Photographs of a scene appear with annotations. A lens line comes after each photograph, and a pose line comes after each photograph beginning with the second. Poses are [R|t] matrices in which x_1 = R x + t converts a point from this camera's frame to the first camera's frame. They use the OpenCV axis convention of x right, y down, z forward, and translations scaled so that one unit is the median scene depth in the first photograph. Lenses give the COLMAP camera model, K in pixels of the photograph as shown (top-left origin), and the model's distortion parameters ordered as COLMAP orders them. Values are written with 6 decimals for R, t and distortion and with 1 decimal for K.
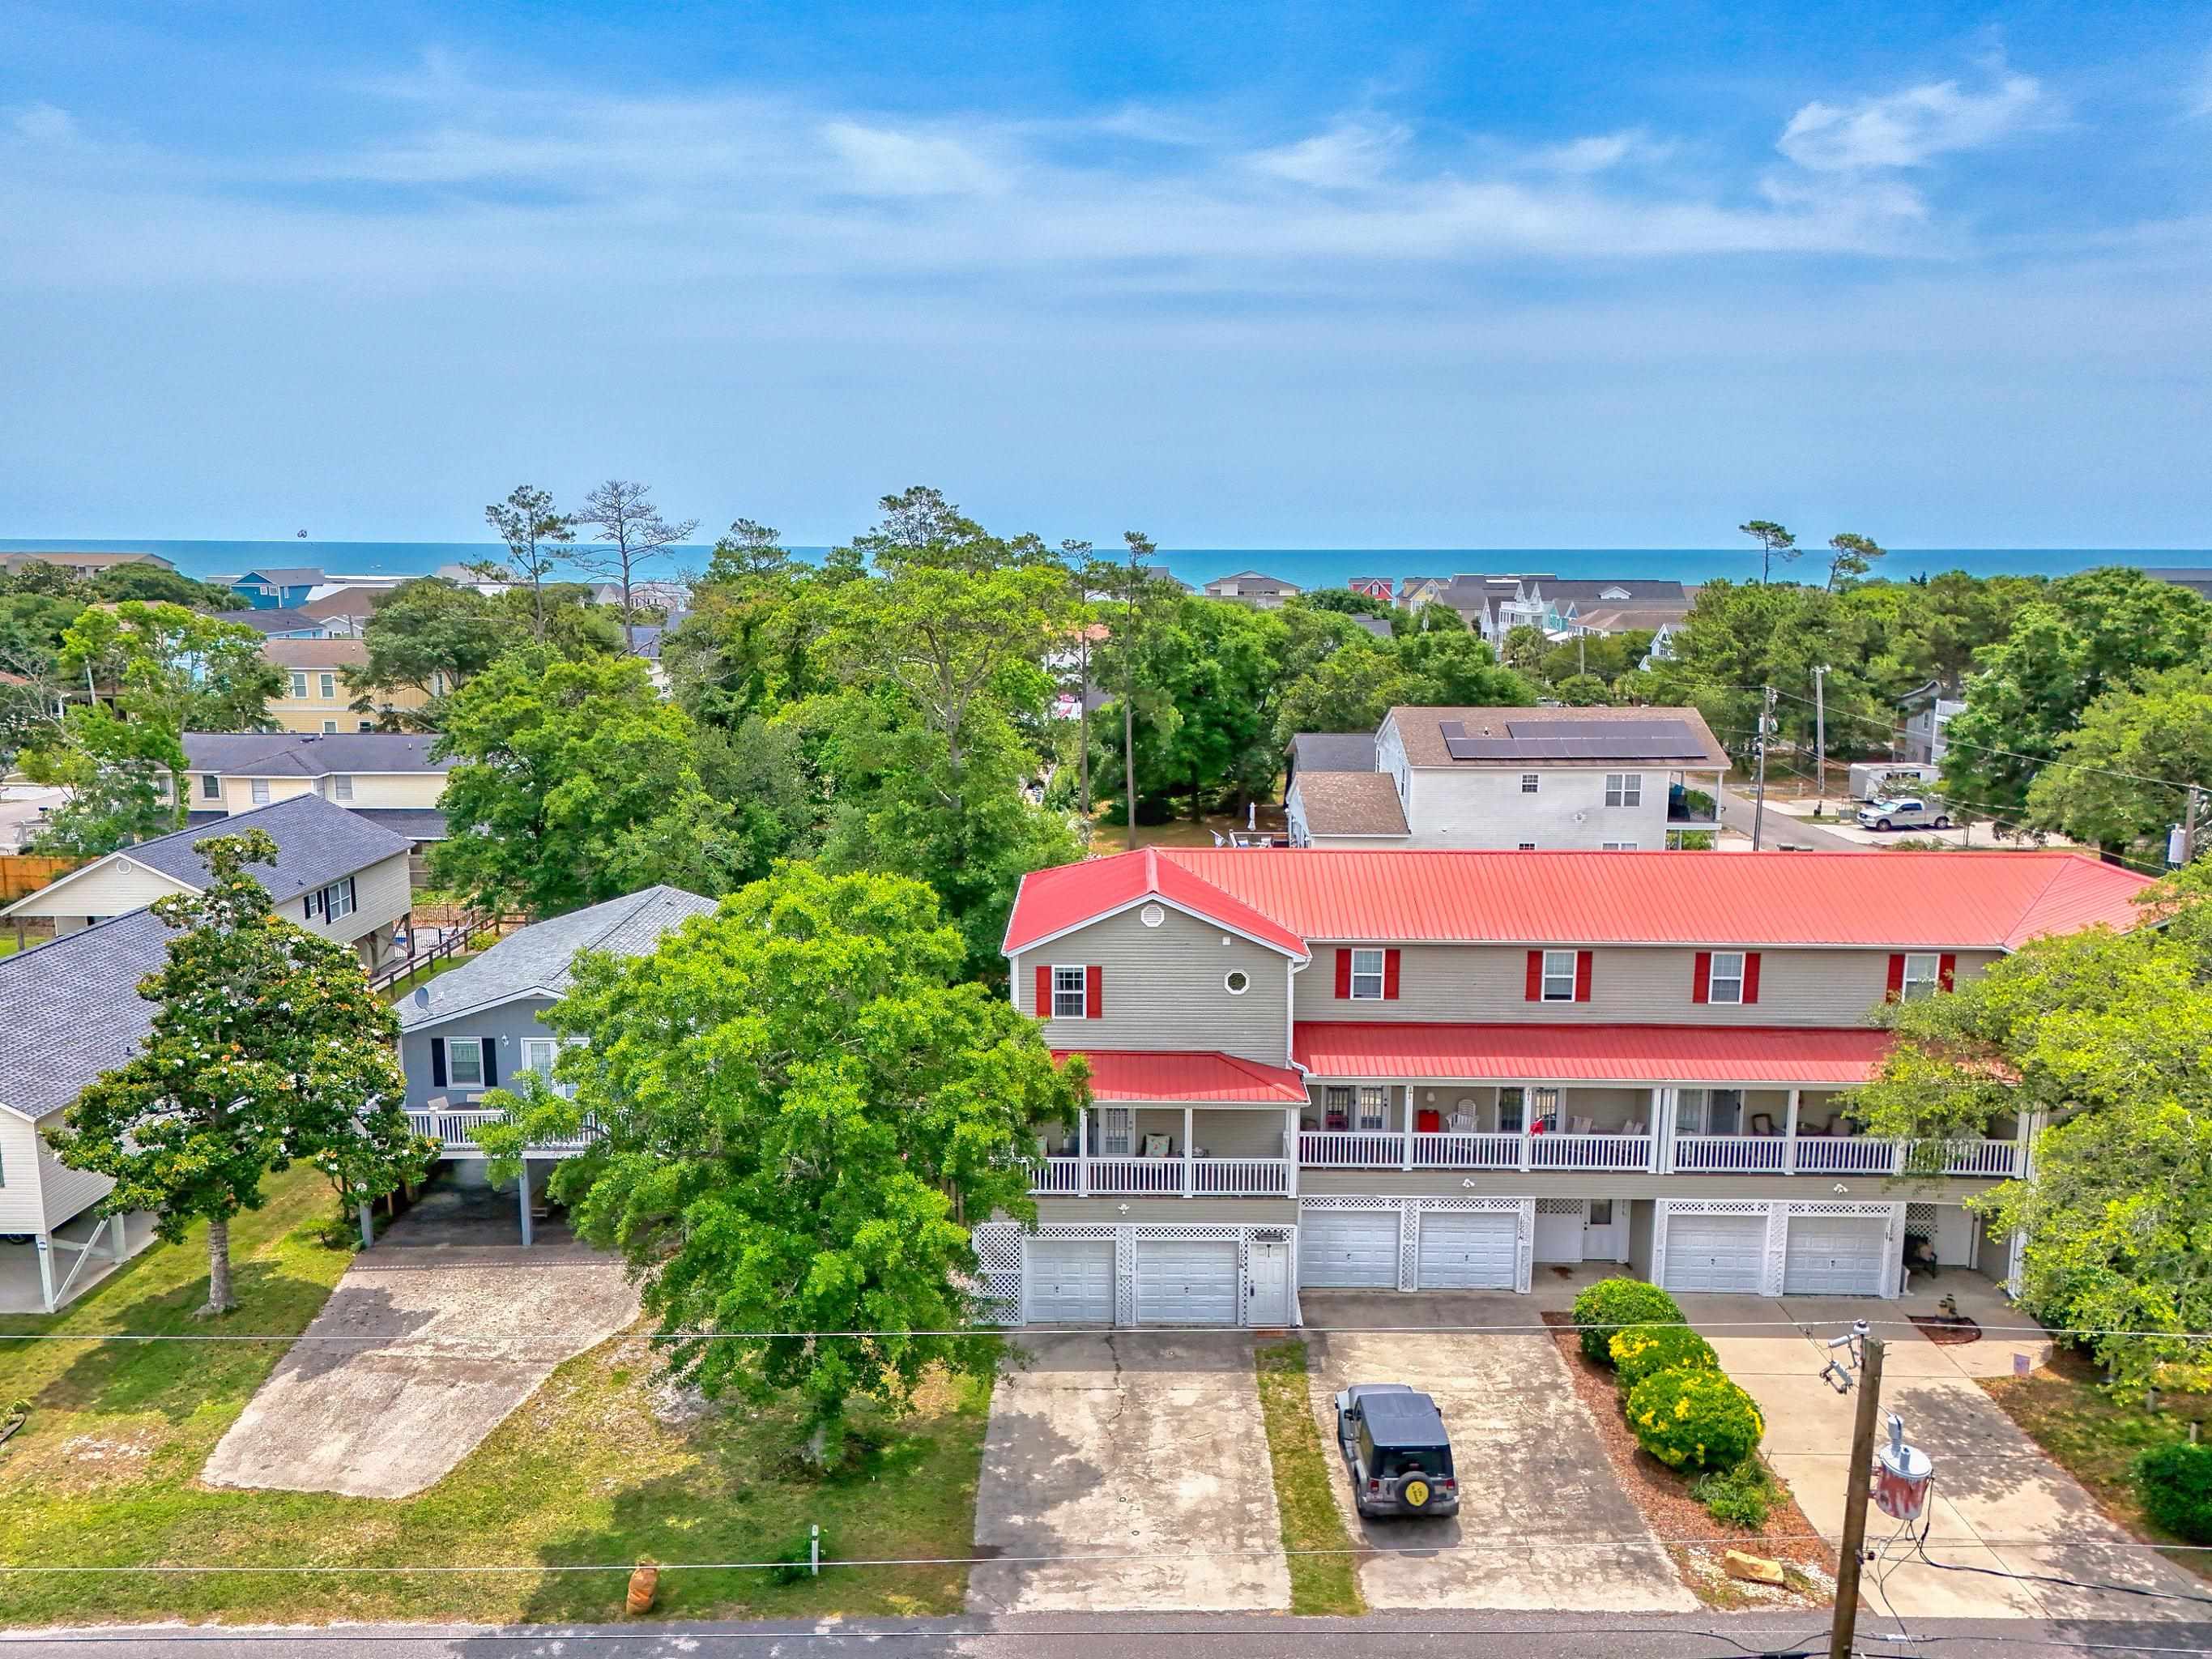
lens RADIAL K [[1627.6, 0, 1109.7], [0, 1627.6, 826.2], [0, 0, 1]] dist [0.079206, -0.067719]
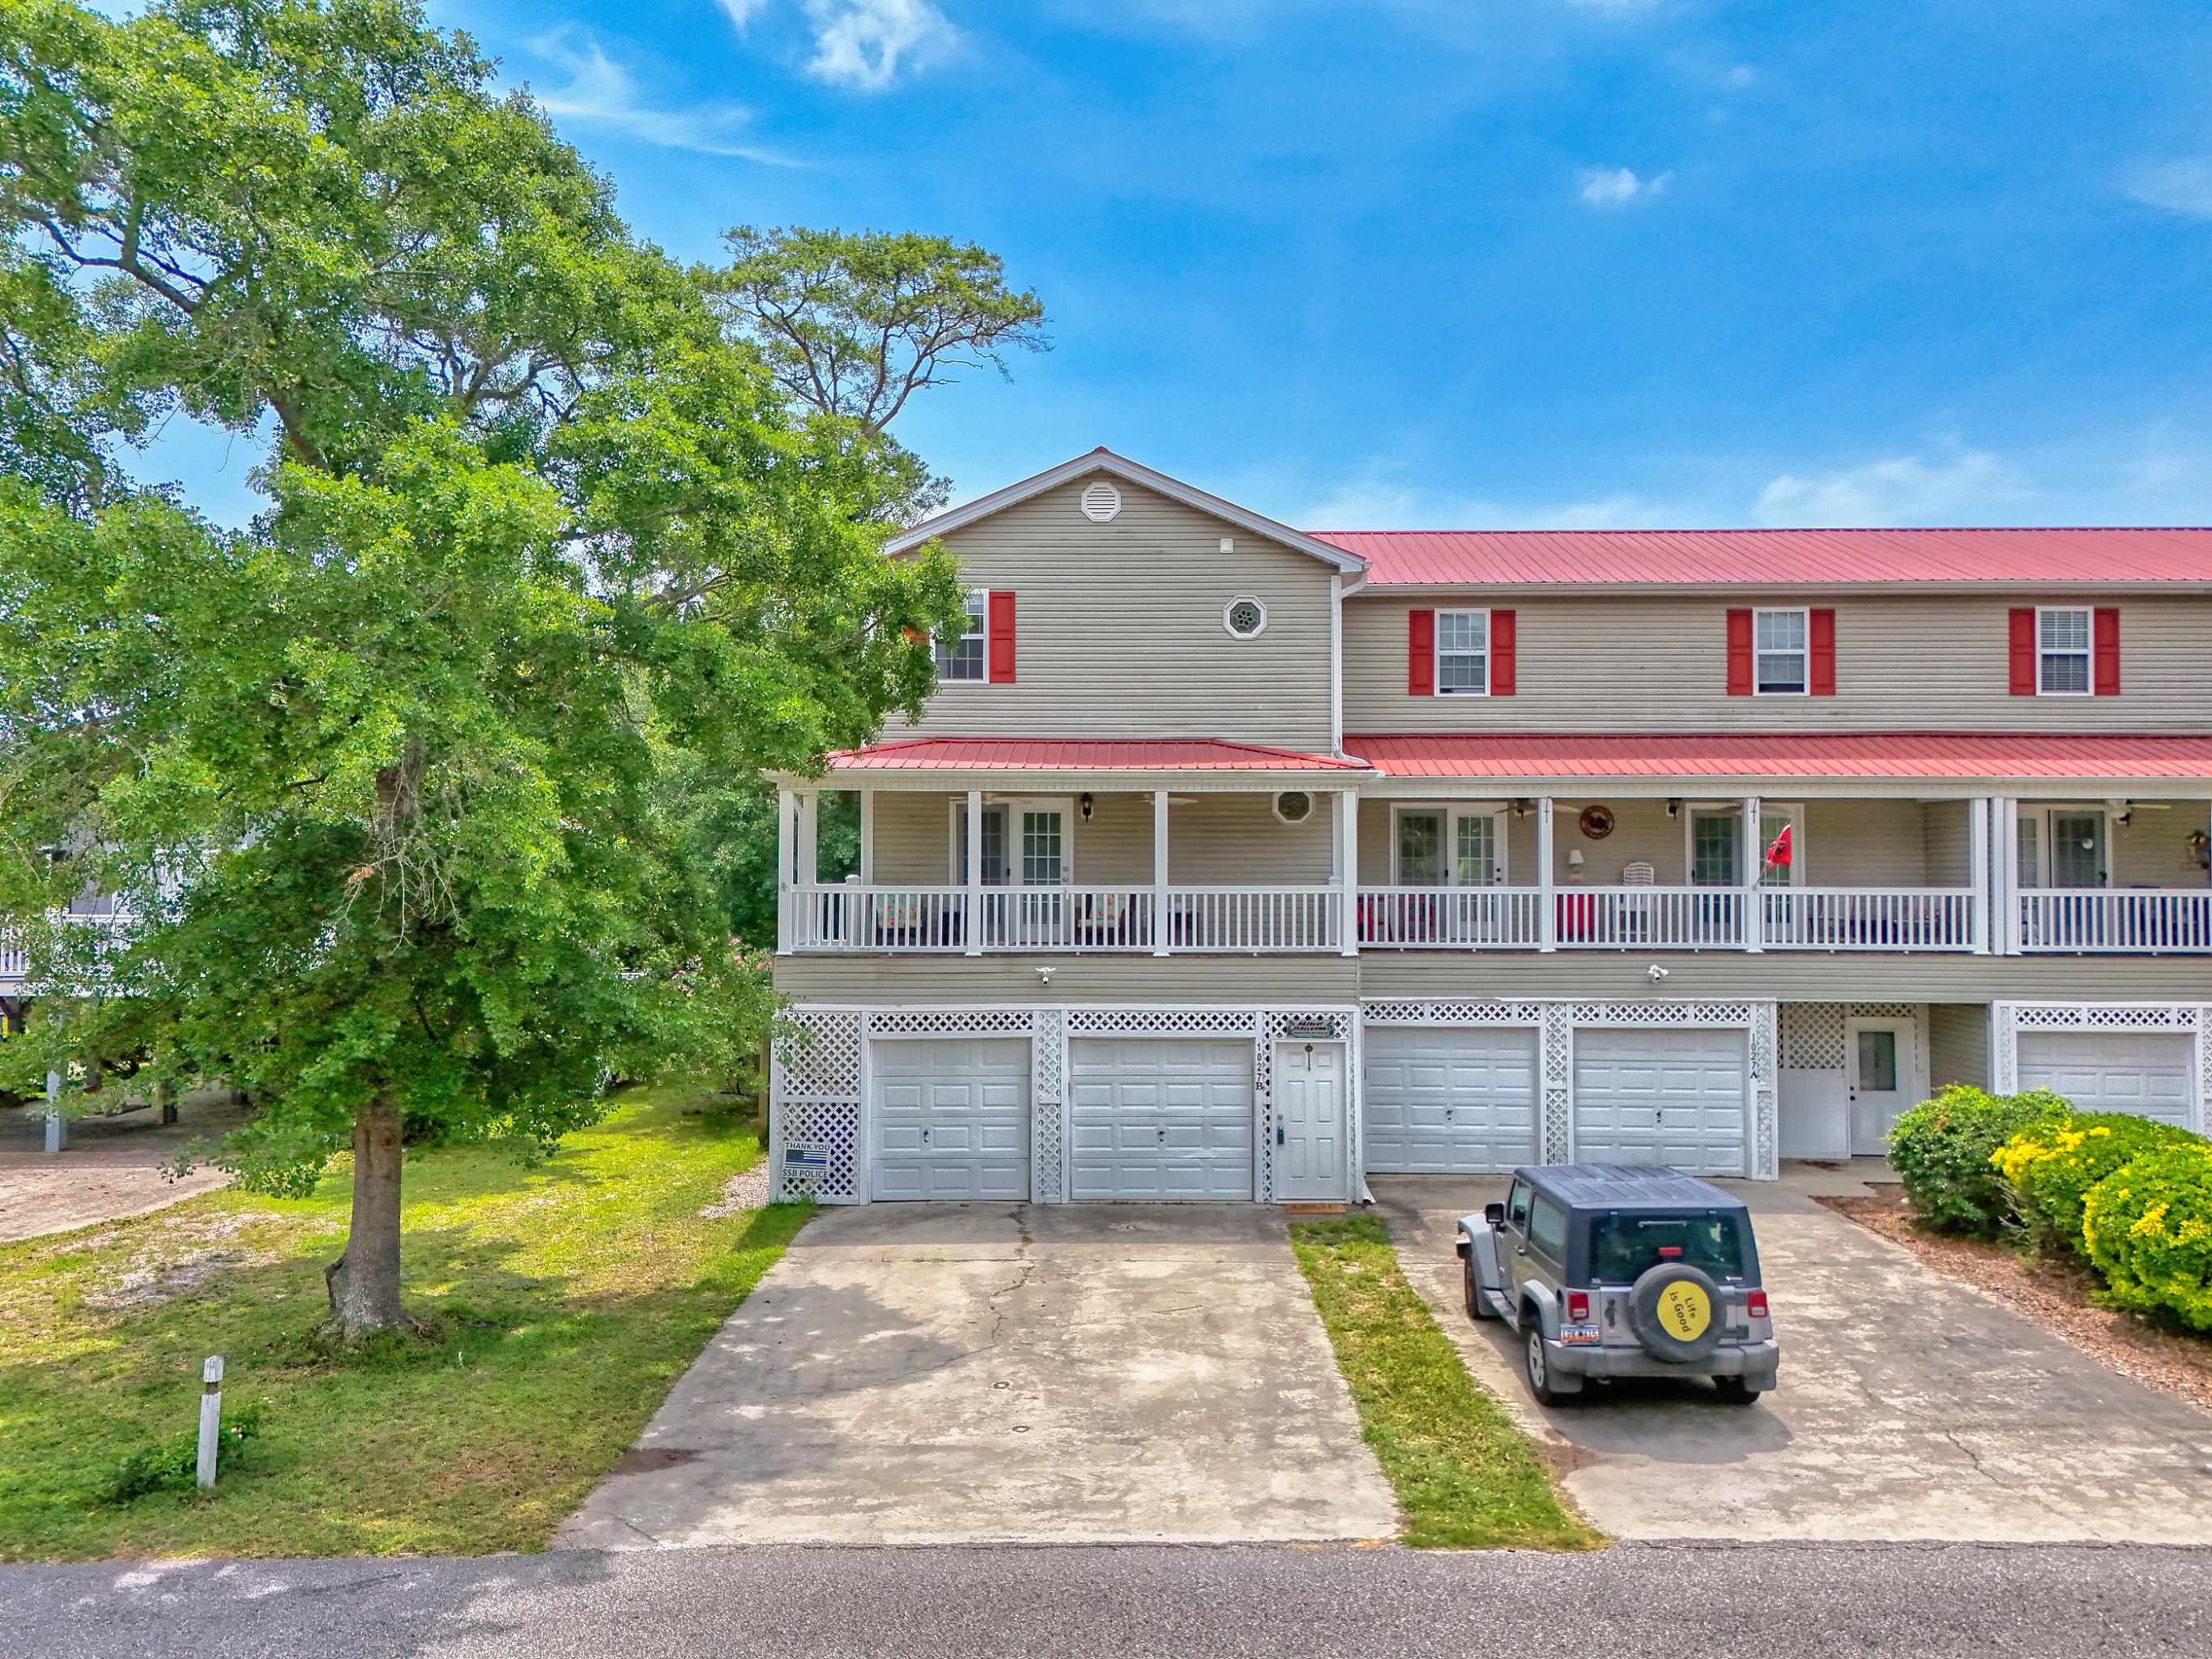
lens RADIAL K [[1627.6, 0, 1109.2], [0, 1627.6, 822.9], [0, 0, 1]] dist [0.079206, -0.067719]
pose [[0.999967, -0.002739, -0.007696, 0.034680], [0.001149, 0.979907, -0.199450, 0.295588], [0.008087, 0.199435, 0.979878, 0.452054]]
